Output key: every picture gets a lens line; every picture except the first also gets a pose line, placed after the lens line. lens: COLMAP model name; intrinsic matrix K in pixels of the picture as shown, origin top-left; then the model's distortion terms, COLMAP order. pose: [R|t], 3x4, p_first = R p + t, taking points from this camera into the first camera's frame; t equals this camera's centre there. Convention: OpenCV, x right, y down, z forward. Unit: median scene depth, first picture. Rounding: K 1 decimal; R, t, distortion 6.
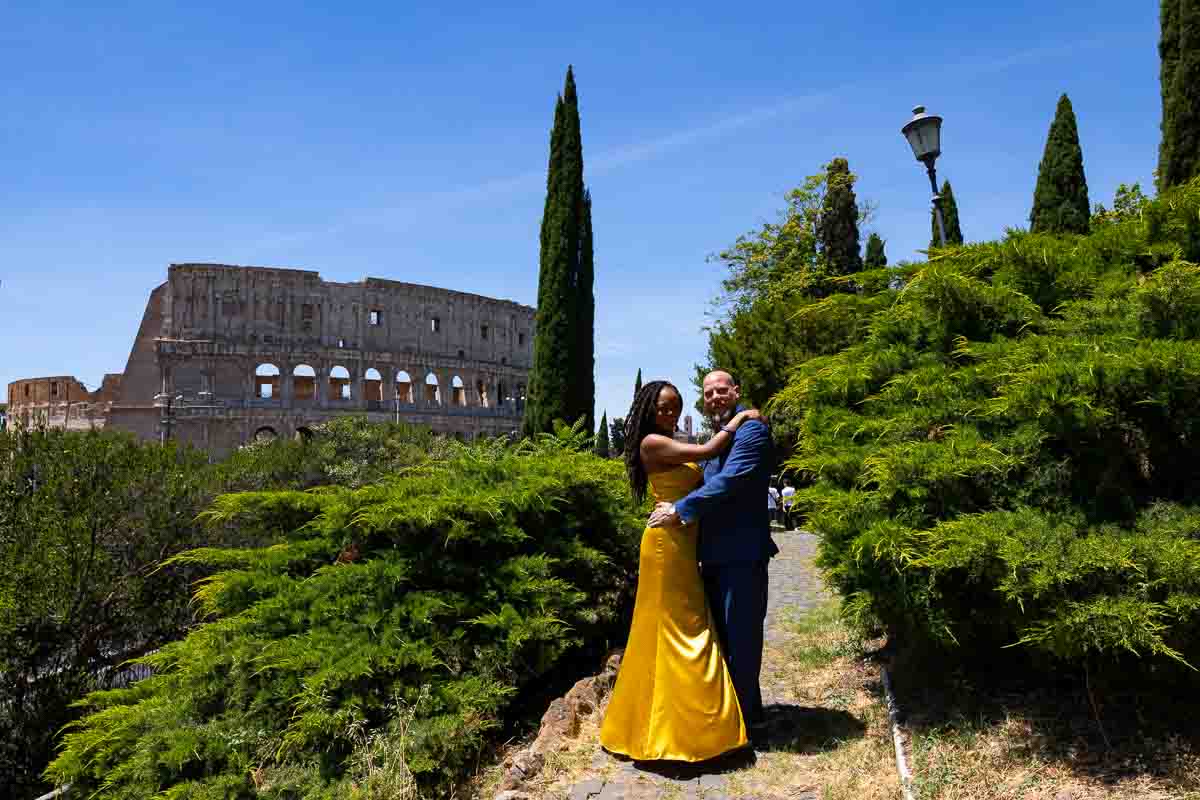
lens RADIAL K [[884.2, 0, 551.4], [0, 884.2, 417.8], [0, 0, 1]] dist [0.024023, 0.004141]
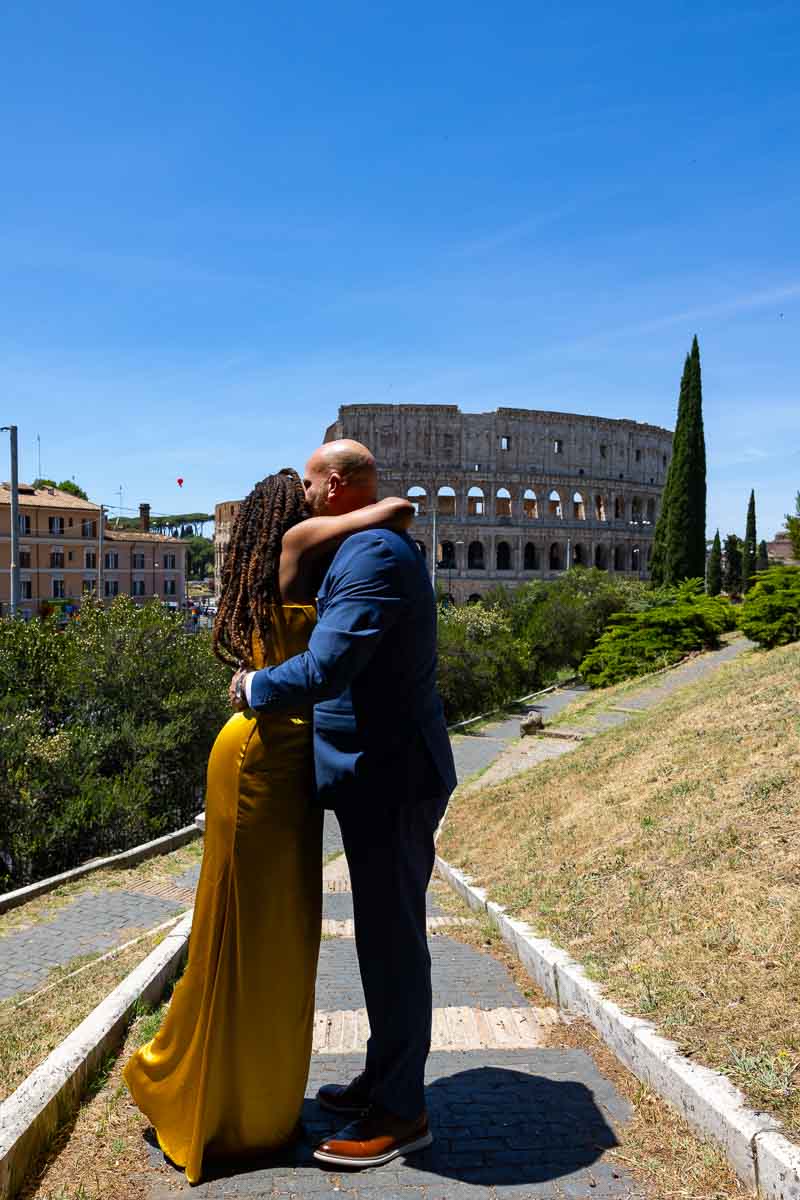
lens RADIAL K [[884.2, 0, 375.7], [0, 884.2, 597.3], [0, 0, 1]] dist [0.024023, 0.004141]
pose [[0.952017, 0.020493, -0.305358, -0.006383], [0.006730, 0.996112, 0.087835, -0.017825], [0.305971, -0.085675, 0.948178, -0.161669]]
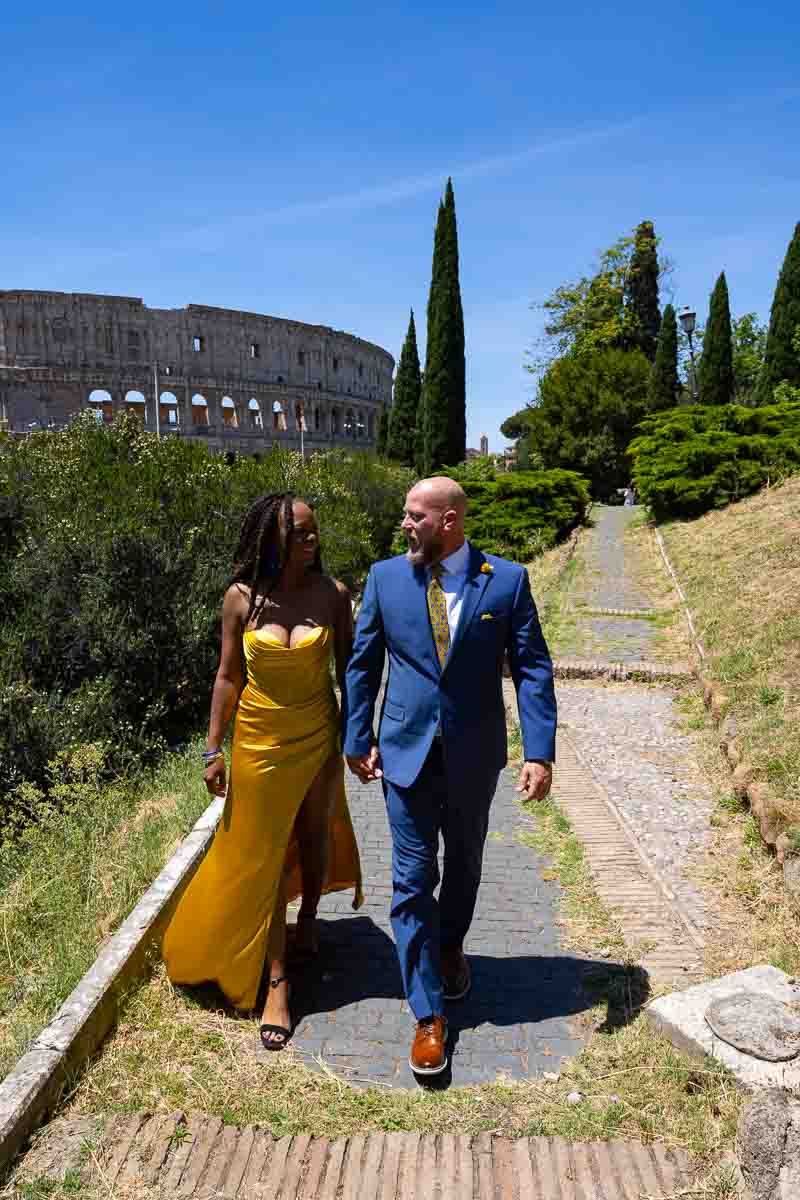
lens RADIAL K [[884.2, 0, 375.7], [0, 884.2, 597.3], [0, 0, 1]] dist [0.024023, 0.004141]
pose [[0.999278, -0.011309, 0.036272, -0.033804], [0.004733, 0.984290, 0.176498, -0.003093], [-0.037699, -0.176199, 0.983632, -0.096734]]
